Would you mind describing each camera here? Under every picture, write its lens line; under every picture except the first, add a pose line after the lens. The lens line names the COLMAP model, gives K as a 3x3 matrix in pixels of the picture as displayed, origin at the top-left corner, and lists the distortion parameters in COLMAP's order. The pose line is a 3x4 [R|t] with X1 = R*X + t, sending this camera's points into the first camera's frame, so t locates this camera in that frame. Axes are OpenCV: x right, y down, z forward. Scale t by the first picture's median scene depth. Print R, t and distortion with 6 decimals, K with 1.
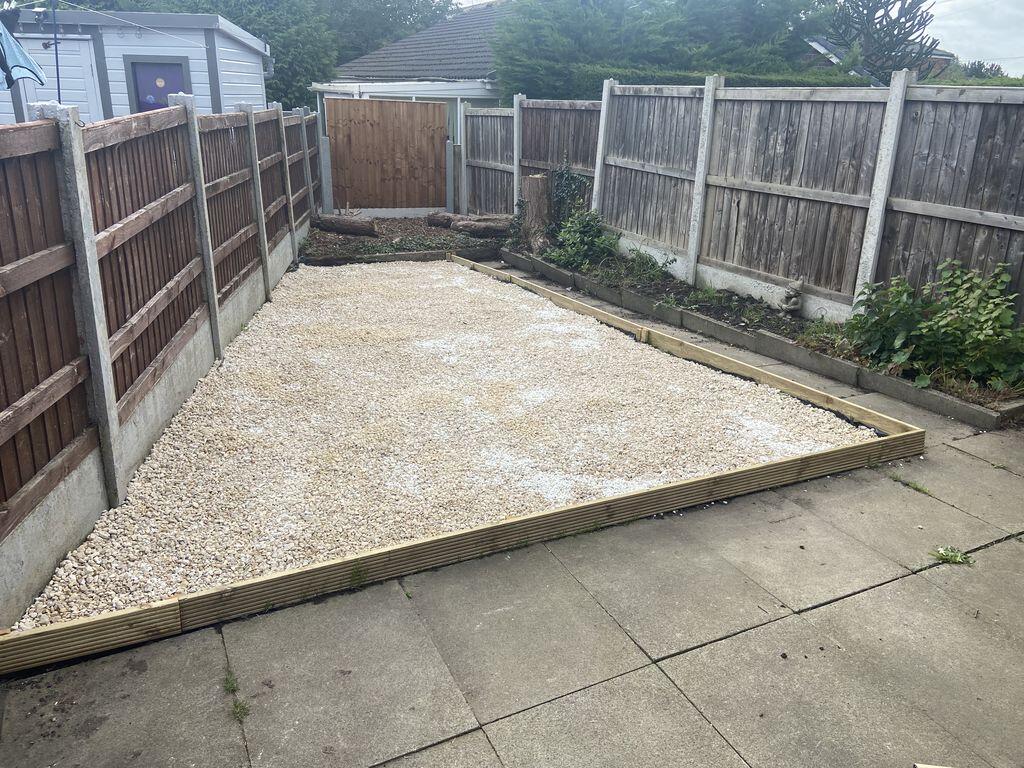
lens RADIAL K [[767.2, 0, 512.0], [0, 767.2, 384.0], [0, 0, 1]] dist [0.125805, -0.155662]
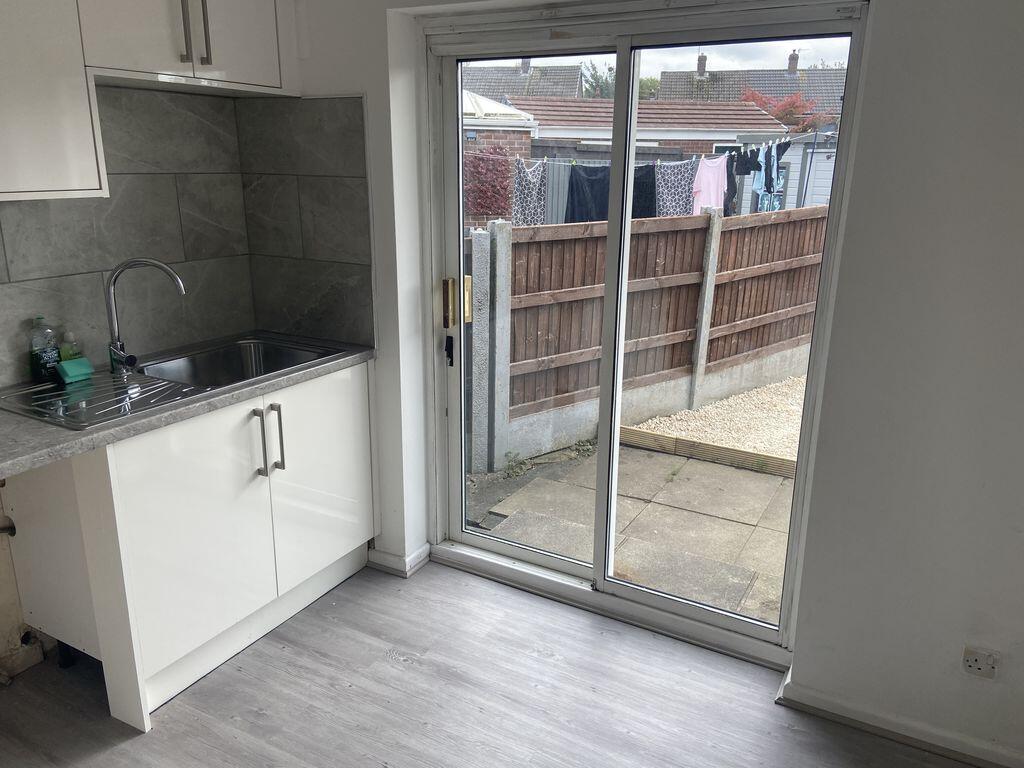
lens RADIAL K [[767.2, 0, 512.0], [0, 767.2, 384.0], [0, 0, 1]] dist [0.125805, -0.155662]
pose [[0.551504, 0.212558, -0.806637, 0.874644], [-0.291967, 0.955012, 0.052036, 0.143415], [0.781408, 0.206813, 0.588752, -0.534912]]
